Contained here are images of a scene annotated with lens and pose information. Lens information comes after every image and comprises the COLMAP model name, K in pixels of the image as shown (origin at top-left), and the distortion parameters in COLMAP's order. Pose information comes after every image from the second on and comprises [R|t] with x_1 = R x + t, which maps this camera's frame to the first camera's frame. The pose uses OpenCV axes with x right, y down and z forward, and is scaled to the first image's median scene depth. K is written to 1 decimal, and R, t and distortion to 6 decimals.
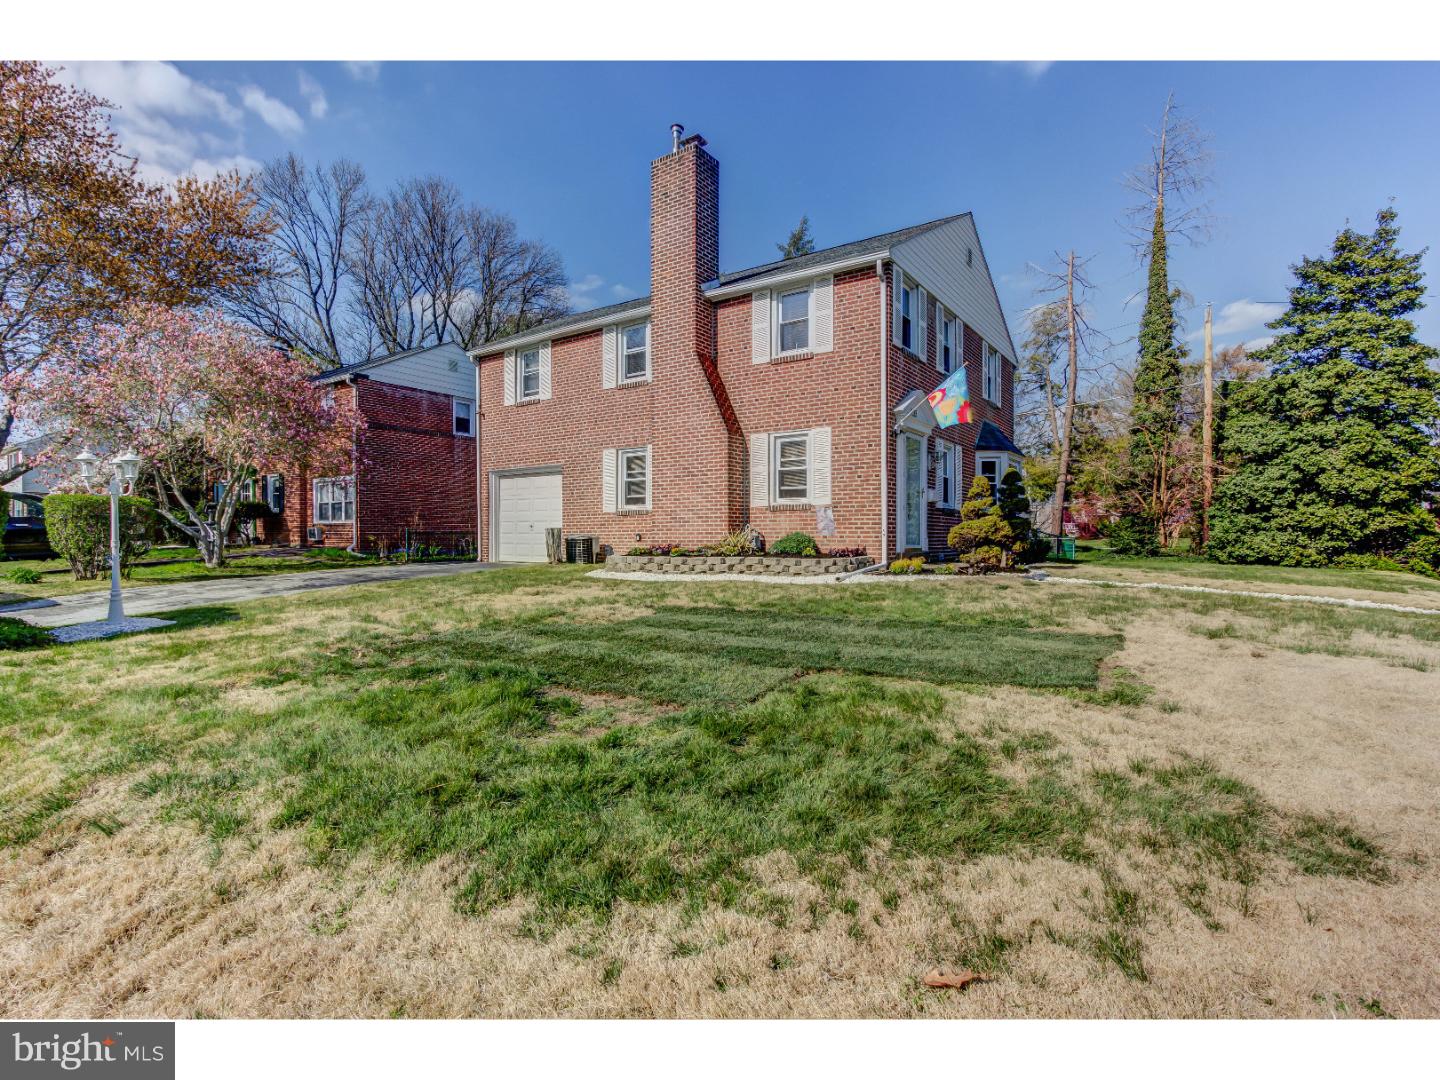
lens RADIAL K [[714.4, 0, 719.9], [0, 714.4, 539.4], [0, 0, 1]] dist [0.001858, 0.000251]
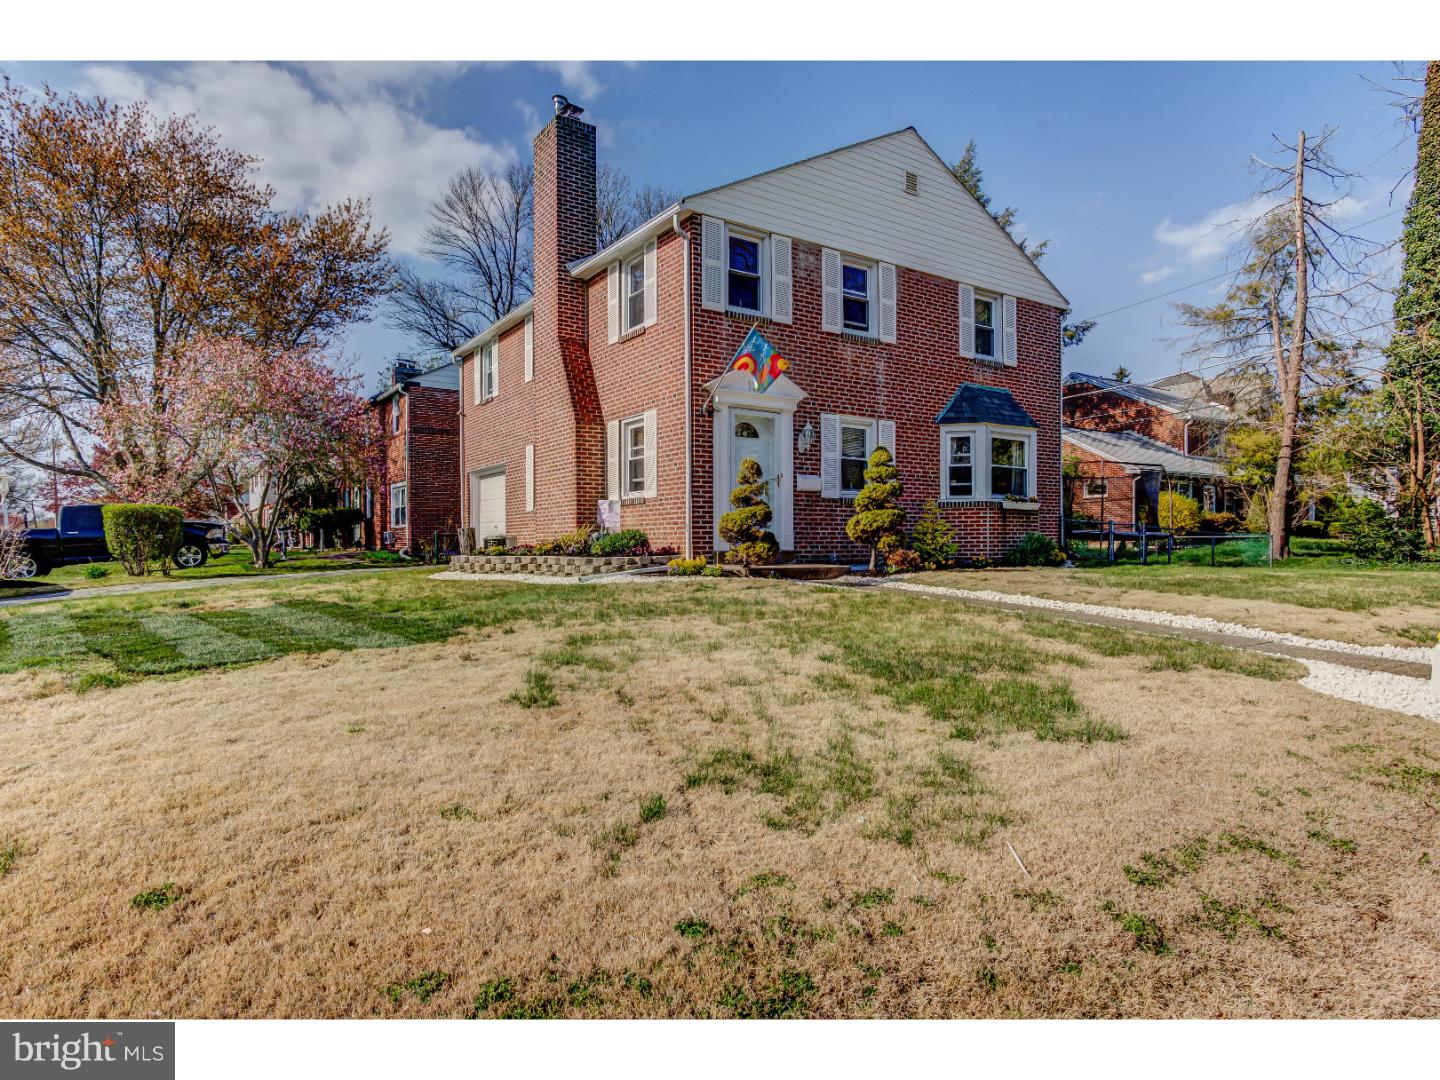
lens RADIAL K [[831.6, 0, 720.9], [0, 831.6, 540.6], [0, 0, 1]] dist [0.005010, 0.000182]
pose [[0.936327, -0.007761, -0.351044, 0.451552], [0.005521, 0.999958, -0.007381, 0.009811], [0.351086, 0.004973, 0.936330, 0.052154]]
